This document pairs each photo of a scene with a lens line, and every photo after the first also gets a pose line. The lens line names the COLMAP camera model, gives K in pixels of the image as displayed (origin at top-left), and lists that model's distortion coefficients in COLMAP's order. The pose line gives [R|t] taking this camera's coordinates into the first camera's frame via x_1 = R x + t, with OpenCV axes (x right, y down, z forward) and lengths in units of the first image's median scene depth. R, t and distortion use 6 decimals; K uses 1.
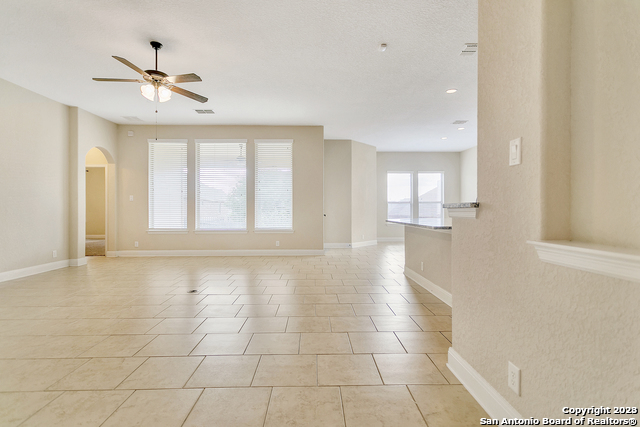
lens RADIAL K [[304.3, 0, 321.6], [0, 304.3, 213.1], [0, 0, 1]] dist [0.005144, 0.000578]
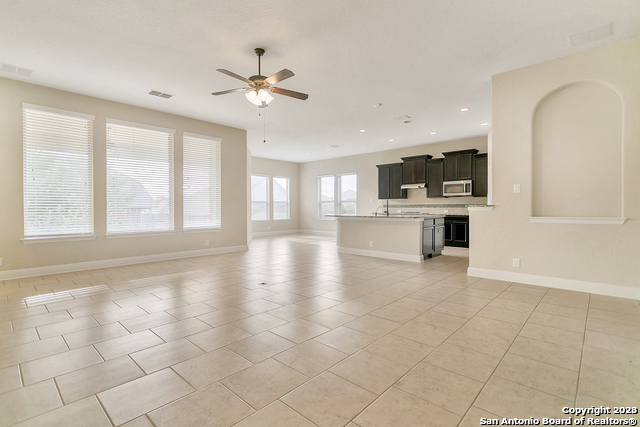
lens RADIAL K [[304.3, 0, 323.0], [0, 304.3, 214.5], [0, 0, 1]] dist [0.005144, 0.000578]
pose [[0.687490, -0.017776, 0.725976, -0.598674], [0.011116, 0.999841, 0.013955, -0.000438], [-0.726108, -0.001524, 0.687578, 0.061089]]
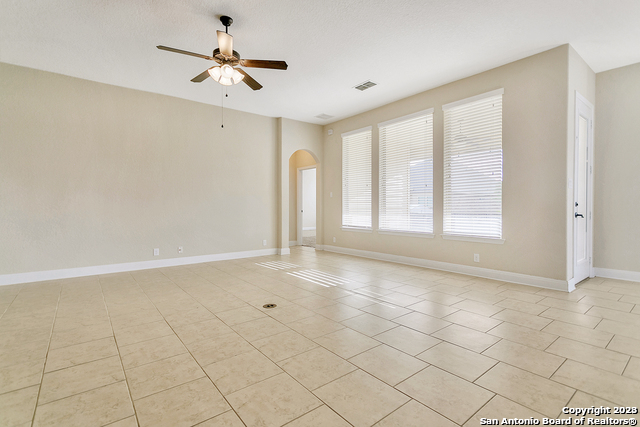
lens RADIAL K [[304.3, 0, 317.3], [0, 304.3, 208.9], [0, 0, 1]] dist [0.005144, 0.000578]
pose [[0.595711, 0.005041, -0.803183, 0.171241], [-0.007025, 0.999975, 0.001066, -0.001974], [0.803168, 0.005007, 0.595732, 0.349788]]
